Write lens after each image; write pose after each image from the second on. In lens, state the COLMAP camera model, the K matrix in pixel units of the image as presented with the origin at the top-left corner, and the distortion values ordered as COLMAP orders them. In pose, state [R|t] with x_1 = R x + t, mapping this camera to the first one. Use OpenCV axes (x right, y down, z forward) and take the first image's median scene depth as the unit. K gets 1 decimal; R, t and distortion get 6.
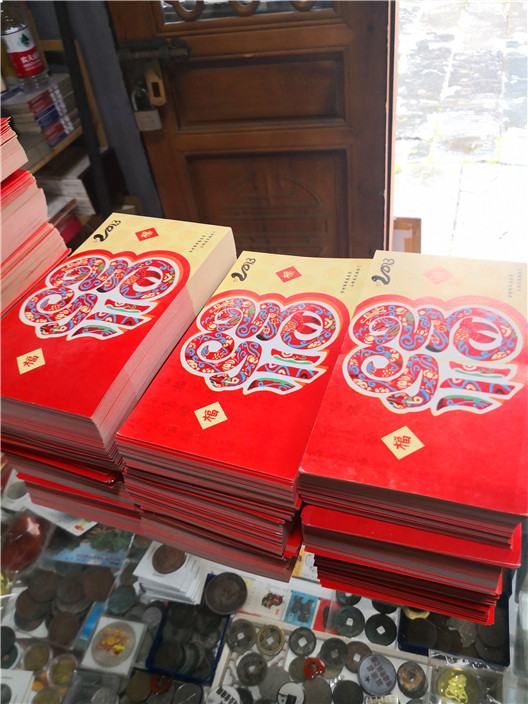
lens RADIAL K [[583.7, 0, 273.3], [0, 583.7, 351.8], [0, 0, 1]] dist [0.041243, -0.066753]
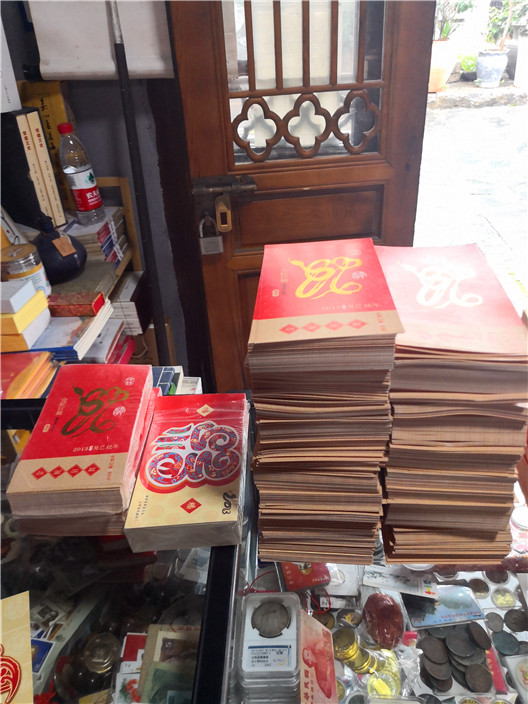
lens RADIAL K [[583.7, 0, 273.3], [0, 583.7, 351.8], [0, 0, 1]] dist [0.041243, -0.066753]
pose [[0.957177, -0.094130, 0.273773, -1.239274], [0.142598, 0.976286, -0.162887, -0.010939], [-0.251948, 0.194951, 0.947901, -0.084160]]
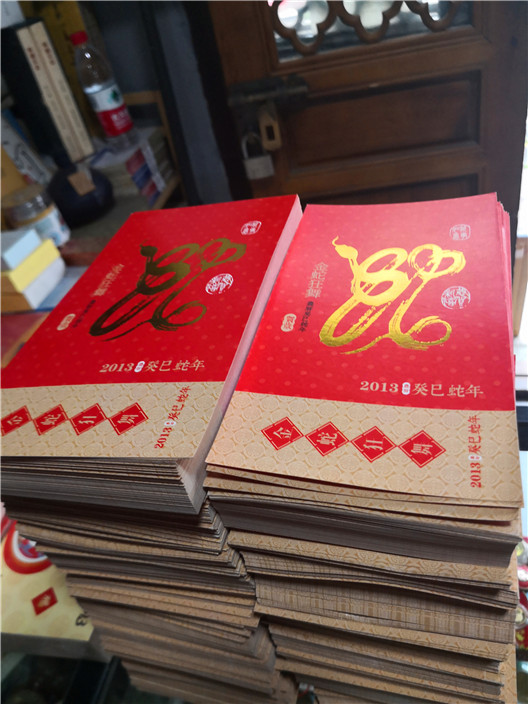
lens RADIAL K [[593.6, 0, 275.6], [0, 593.6, 351.5], [0, 0, 1]] dist [-0.002582, -0.021719]
pose [[0.991768, -0.124294, 0.030772, -0.739362], [0.125538, 0.991179, -0.042479, -0.206952], [-0.025220, 0.045992, 0.998623, 0.291718]]
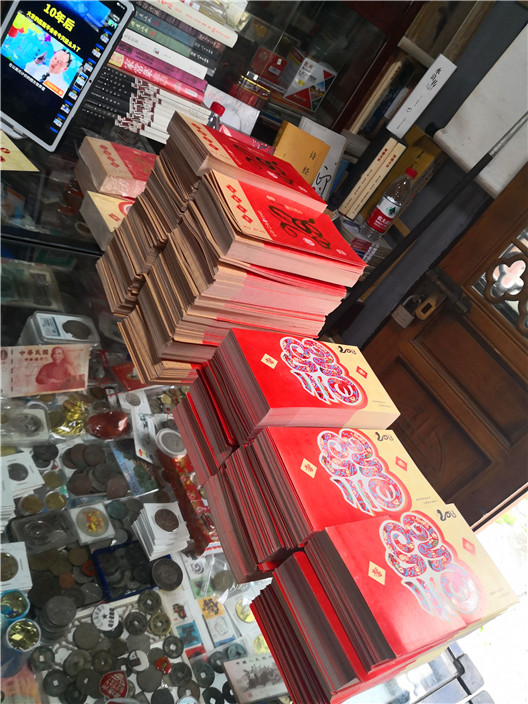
lens RADIAL K [[583.7, 0, 273.3], [0, 583.7, 351.8], [0, 0, 1]] dist [0.041243, -0.066753]
pose [[0.571708, 0.781478, -0.249883, -0.009280], [-0.820375, 0.548791, -0.160663, 0.199193], [0.011579, 0.296850, 0.954854, -0.459421]]
